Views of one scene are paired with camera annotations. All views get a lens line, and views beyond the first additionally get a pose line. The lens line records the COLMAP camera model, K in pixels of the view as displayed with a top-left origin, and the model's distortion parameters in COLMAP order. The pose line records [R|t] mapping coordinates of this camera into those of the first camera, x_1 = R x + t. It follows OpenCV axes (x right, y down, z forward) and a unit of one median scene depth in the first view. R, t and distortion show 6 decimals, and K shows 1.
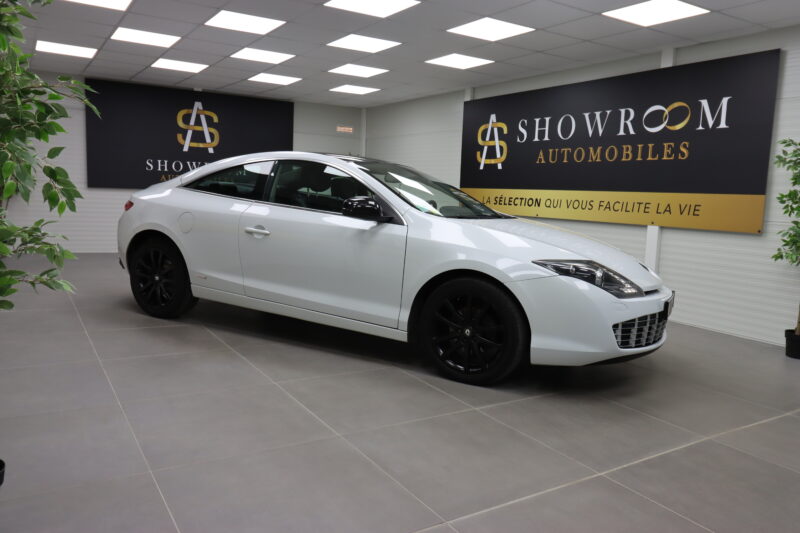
lens RADIAL K [[596.1, 0, 405.8], [0, 596.1, 263.8], [0, 0, 1]] dist [0.015605, -0.000386]
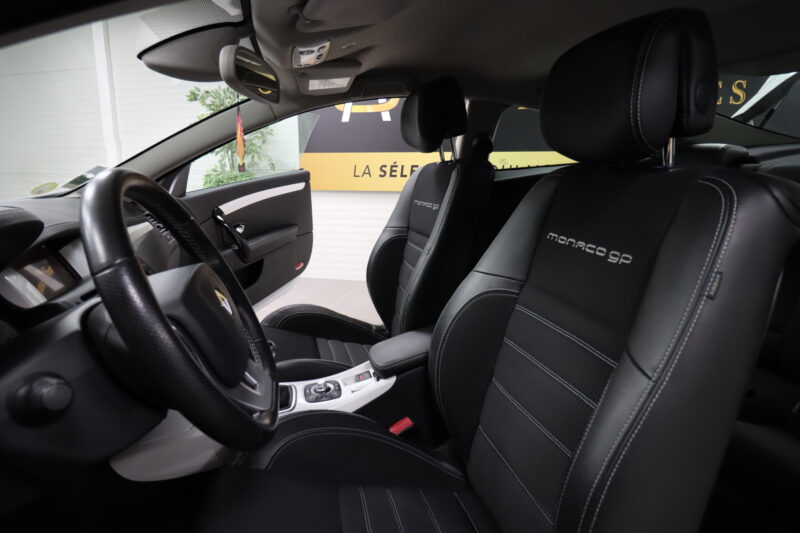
lens RADIAL K [[457.0, 0, 400.0], [0, 457.0, 266.5], [0, 0, 1]] dist [-0.024068, 0.000368]
pose [[0.745809, -0.180762, 0.641166, -0.202608], [0.108010, 0.982558, 0.151372, -0.091260], [-0.657346, -0.043642, 0.752325, 0.721168]]
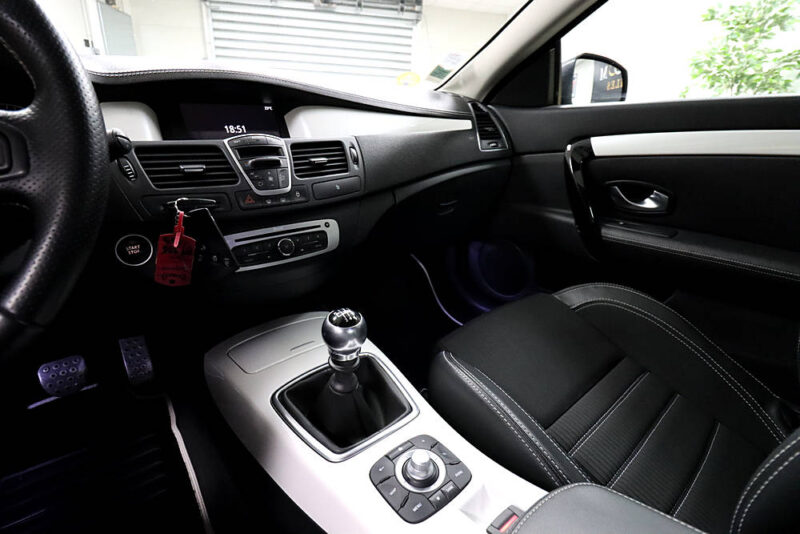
lens RADIAL K [[376.1, 0, 397.6], [0, 376.1, 259.1], [0, 0, 1]] dist [0.002225, -0.011898]
pose [[0.921316, 0.137058, -0.363857, -0.120506], [-0.049541, 0.969564, 0.239773, -0.074294], [0.385645, -0.202880, 0.900065, 0.799471]]
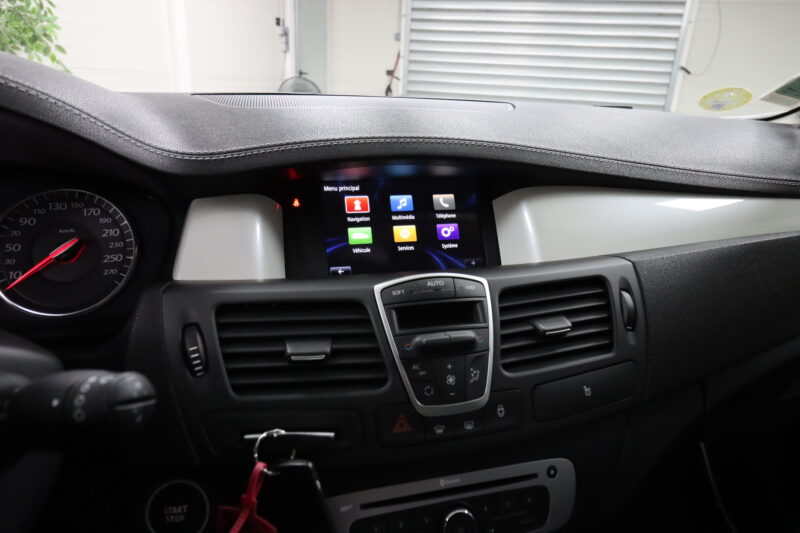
lens RADIAL K [[500.7, 0, 401.2], [0, 500.7, 260.8], [0, 0, 1]] dist [0.004769, -0.004232]
pose [[0.680584, 0.236253, -0.693534, -0.148152], [-0.107320, 0.968521, 0.224611, -0.092753], [0.724767, -0.078436, 0.684514, 0.827397]]
